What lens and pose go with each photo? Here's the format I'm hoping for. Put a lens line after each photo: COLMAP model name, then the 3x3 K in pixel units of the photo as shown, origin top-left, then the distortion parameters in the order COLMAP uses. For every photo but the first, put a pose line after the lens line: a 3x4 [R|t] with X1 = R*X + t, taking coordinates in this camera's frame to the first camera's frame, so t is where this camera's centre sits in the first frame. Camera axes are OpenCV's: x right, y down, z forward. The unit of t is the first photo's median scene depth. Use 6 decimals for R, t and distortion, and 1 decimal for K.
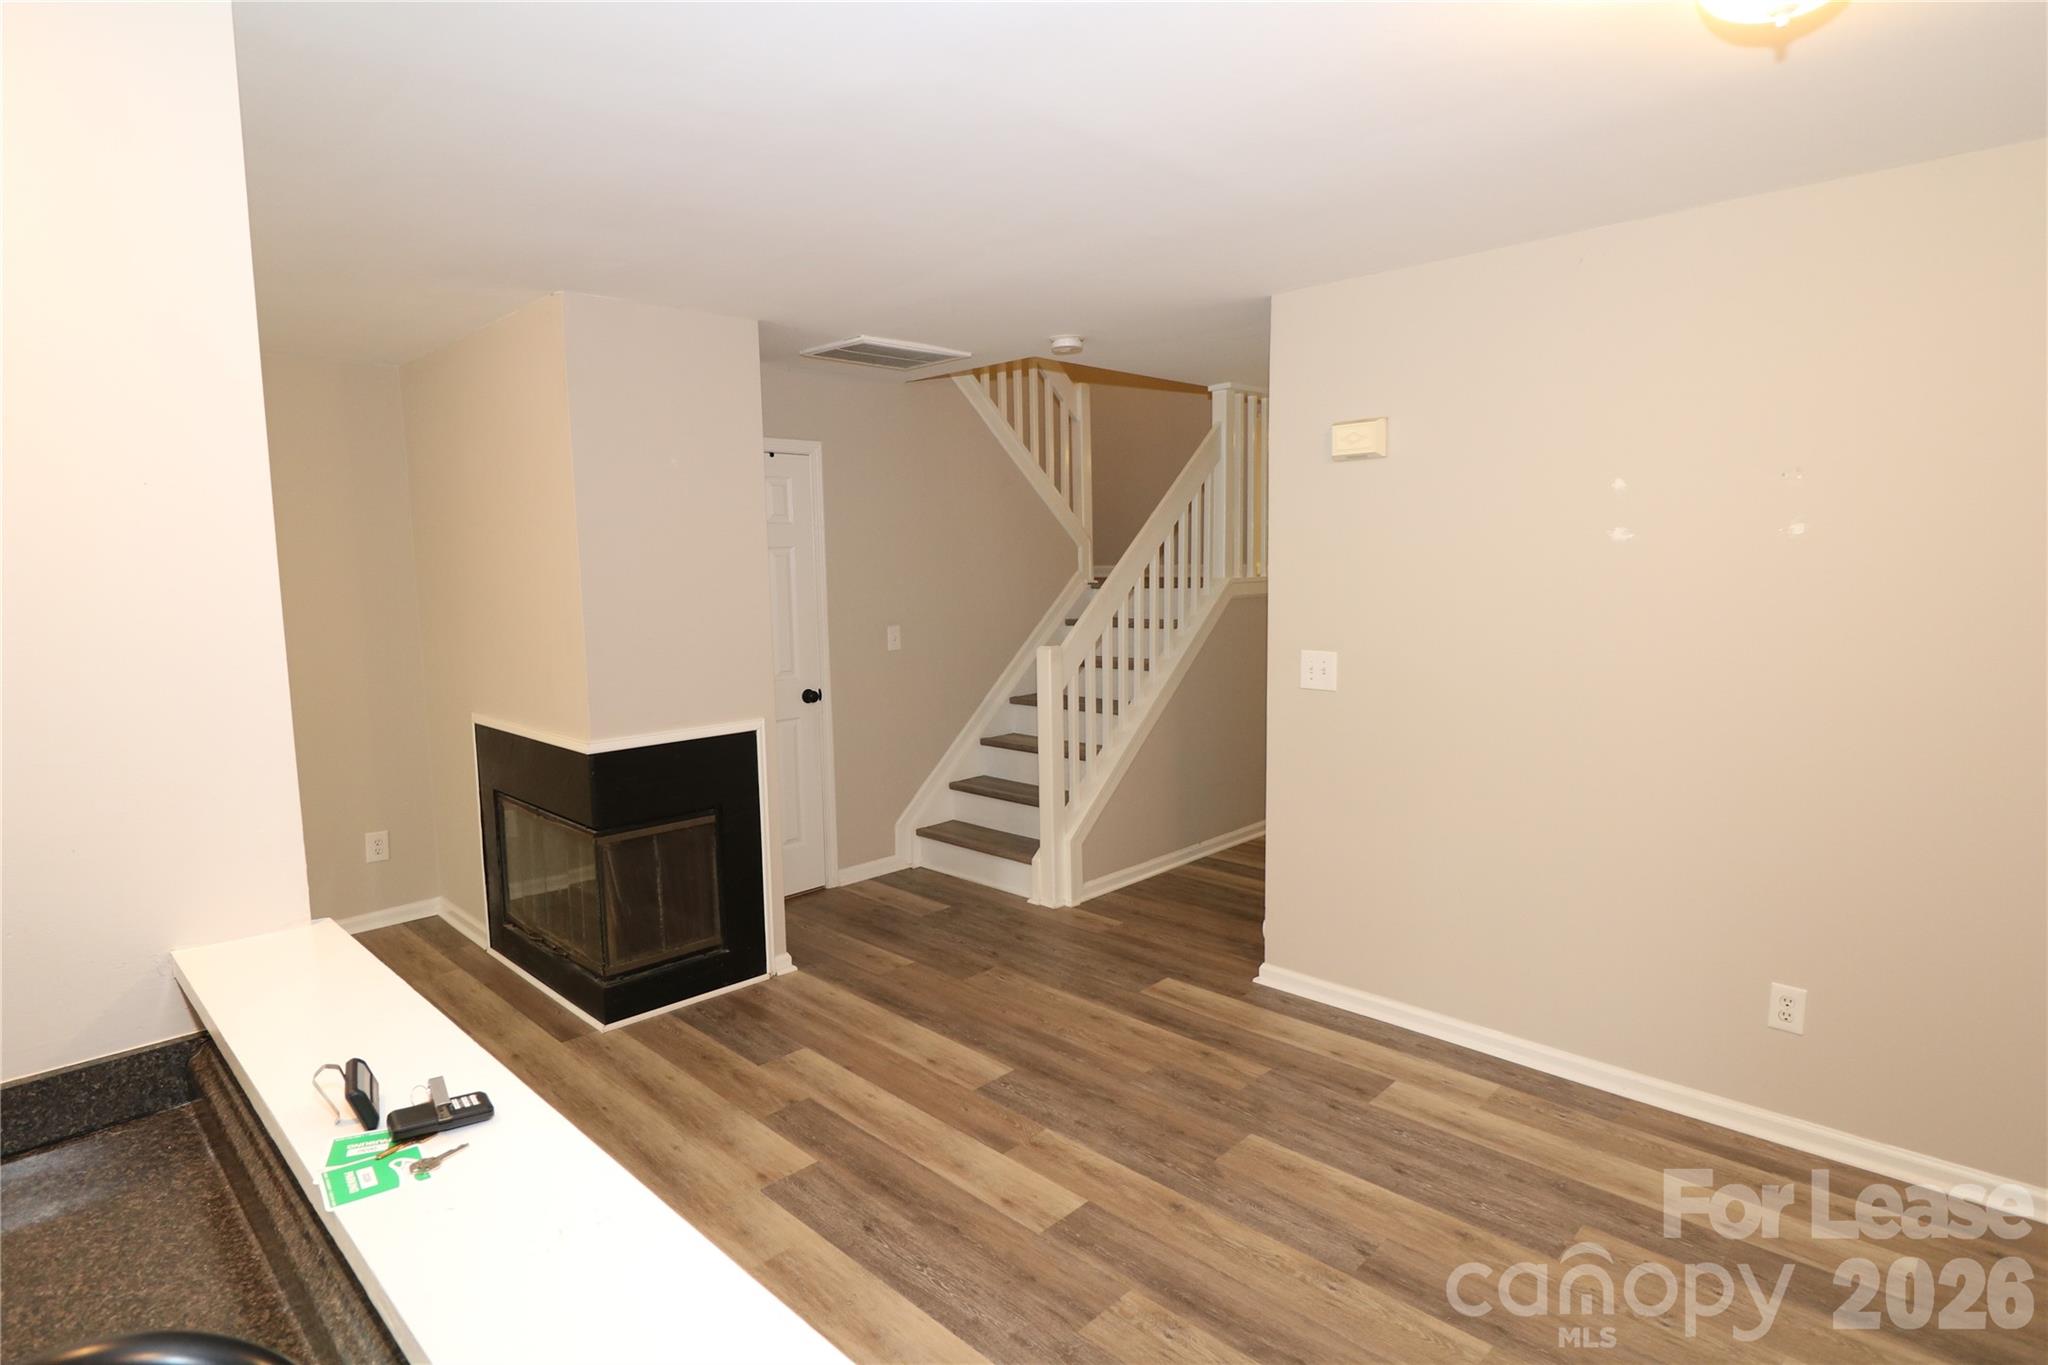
lens RADIAL K [[1063.6, 0, 1026.2], [0, 1063.6, 675.7], [0, 0, 1]] dist [0.002015, -0.011624]
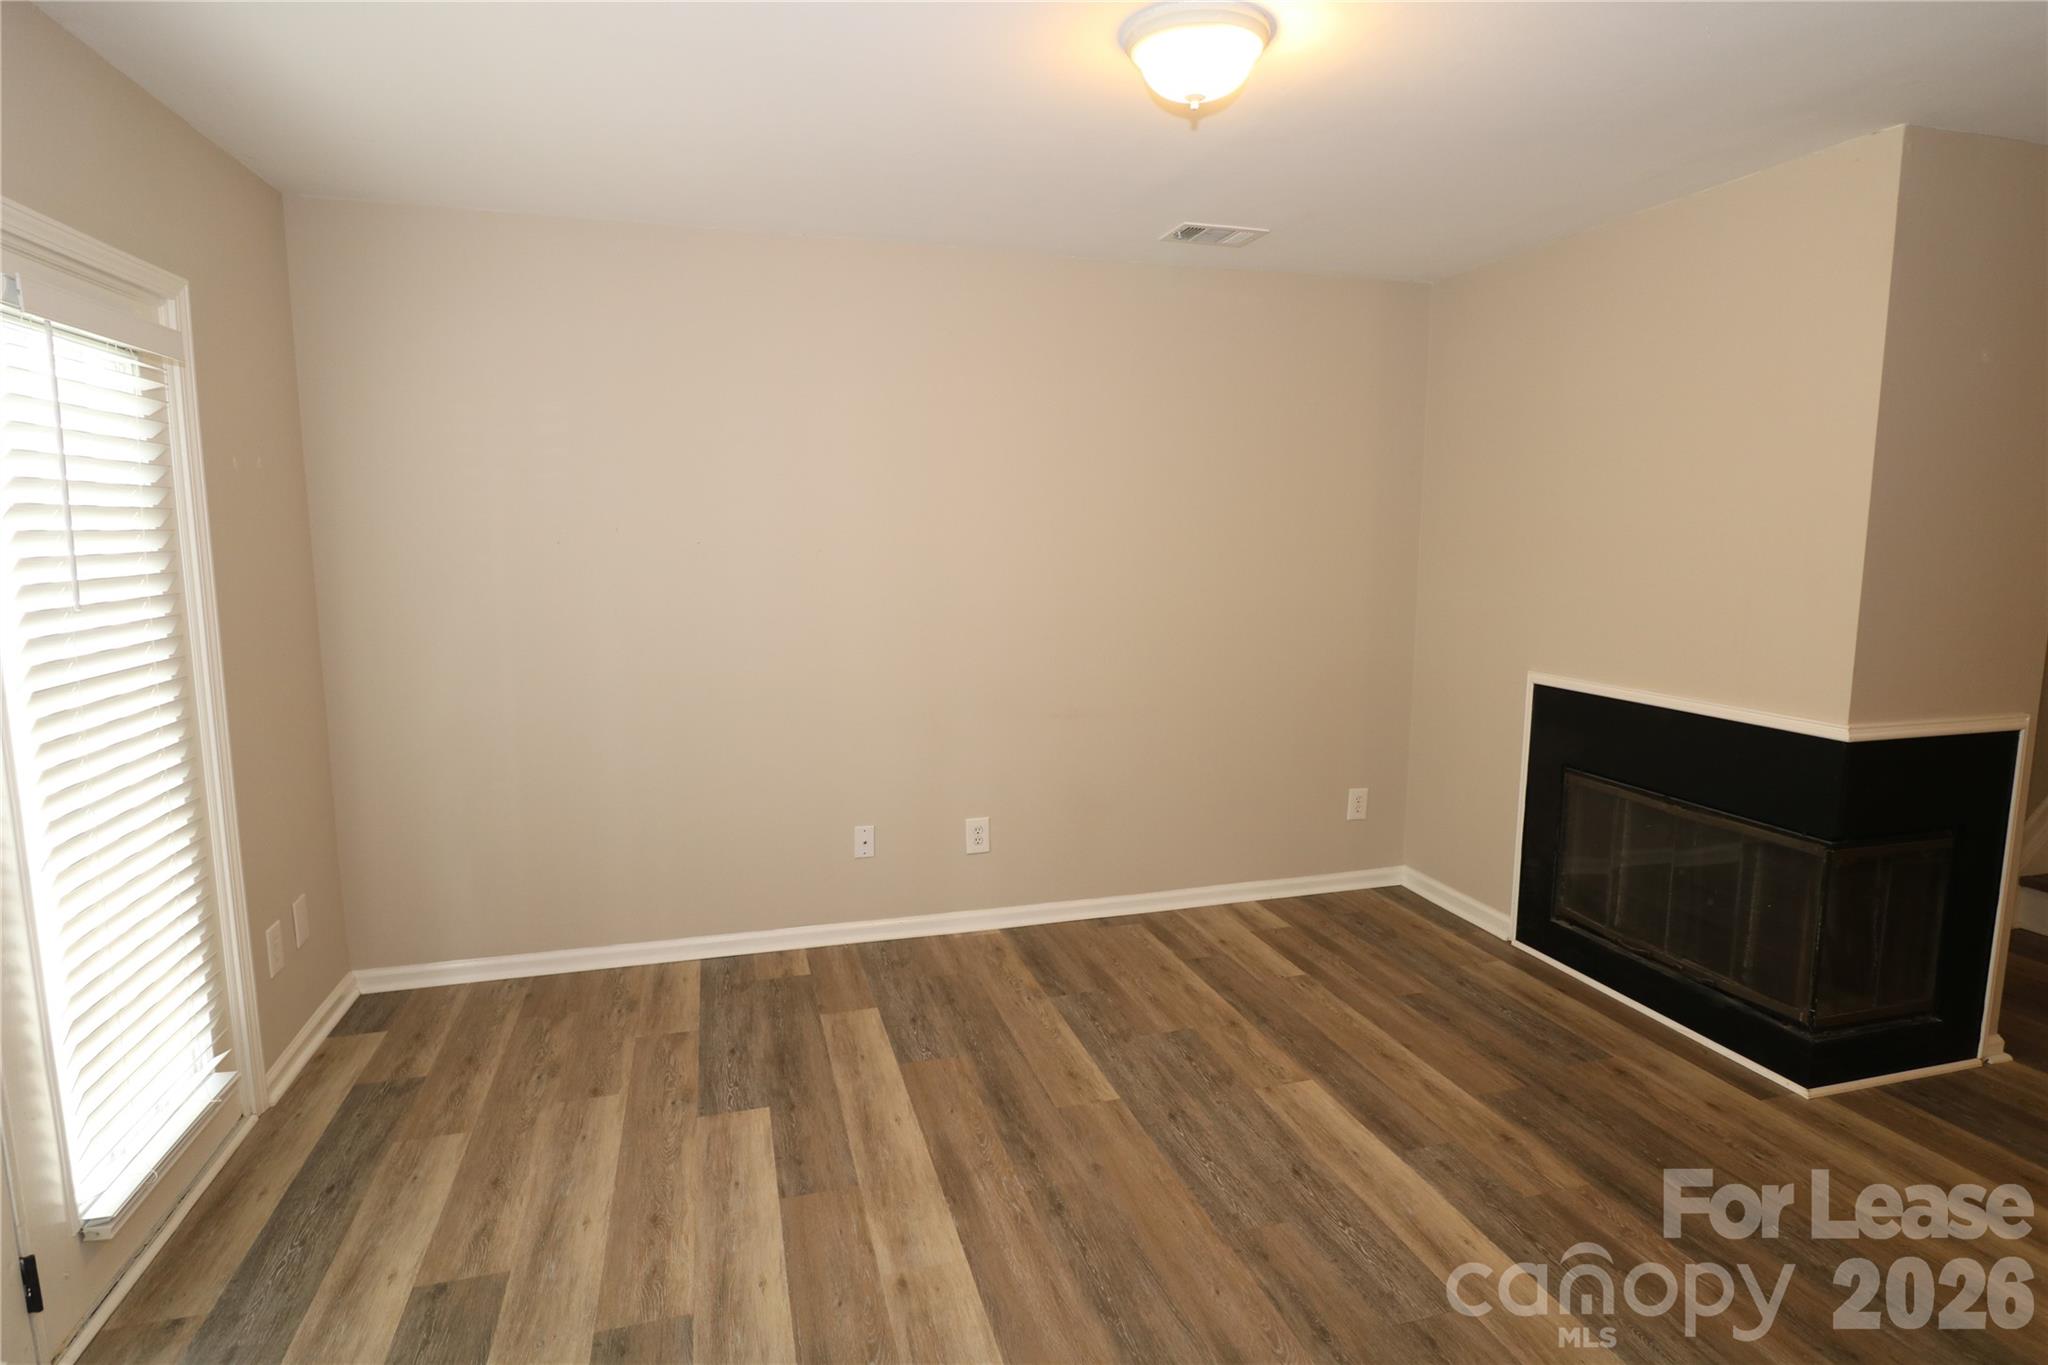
lens RADIAL K [[1063.6, 0, 1025.8], [0, 1063.6, 671.3], [0, 0, 1]] dist [0.002015, -0.011624]
pose [[0.872761, 0.084051, -0.480858, -0.538262], [-0.072742, 0.996460, 0.042148, 0.032549], [0.482698, -0.001807, 0.875785, 0.044679]]
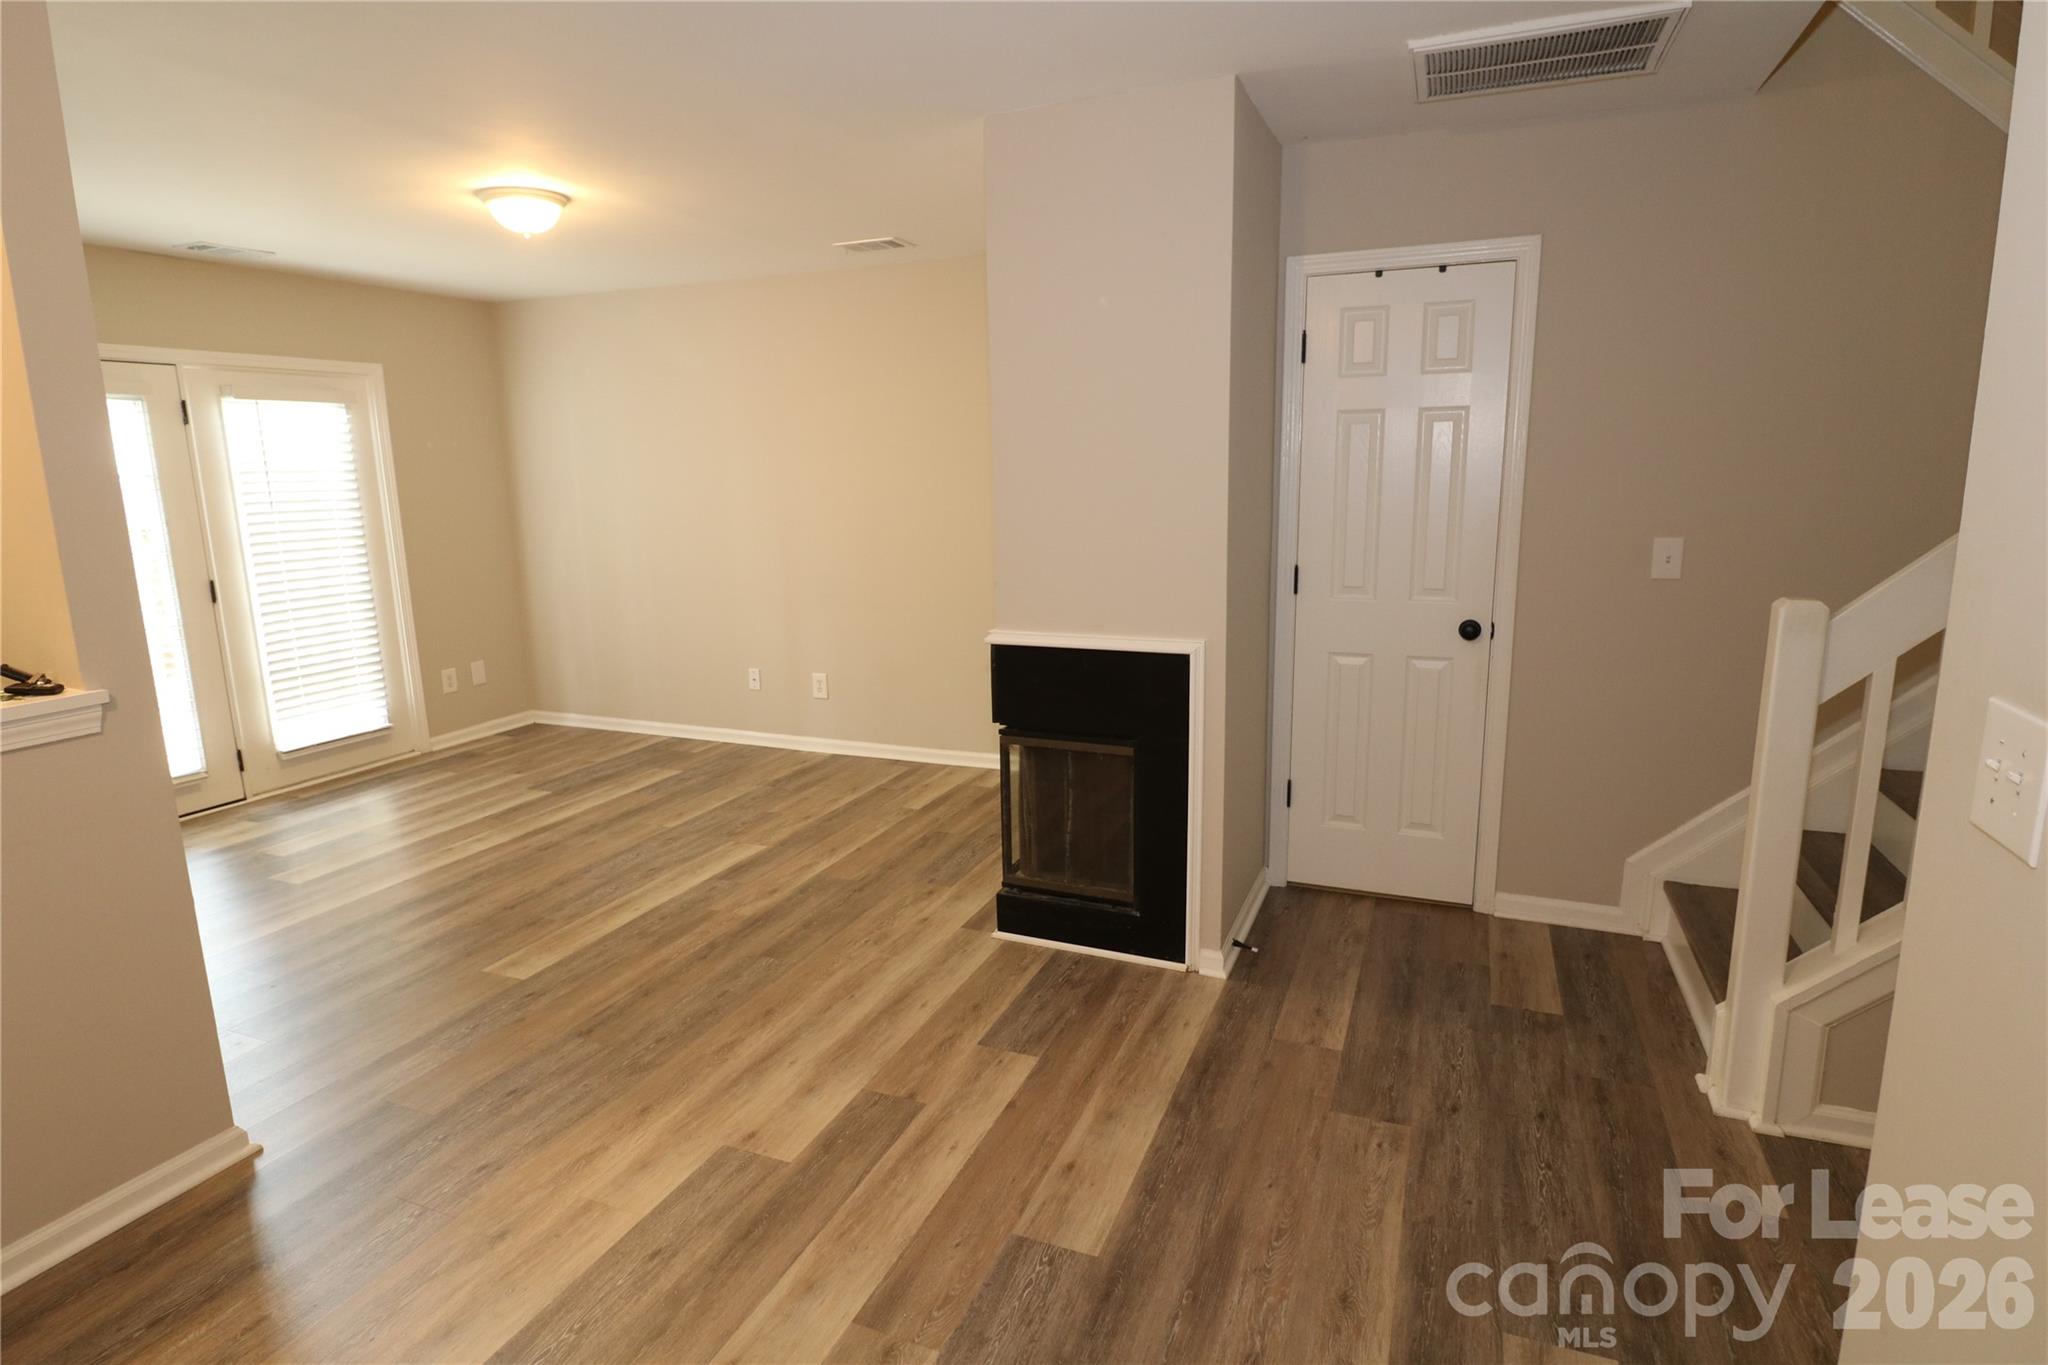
lens RADIAL K [[1063.6, 0, 1023.6], [0, 1063.6, 668.7], [0, 0, 1]] dist [0.002015, -0.011624]
pose [[0.374689, 0.184750, -0.908557, 0.420183], [-0.093239, 0.982486, 0.161331, -0.053188], [0.922450, 0.024264, 0.385353, 0.641452]]
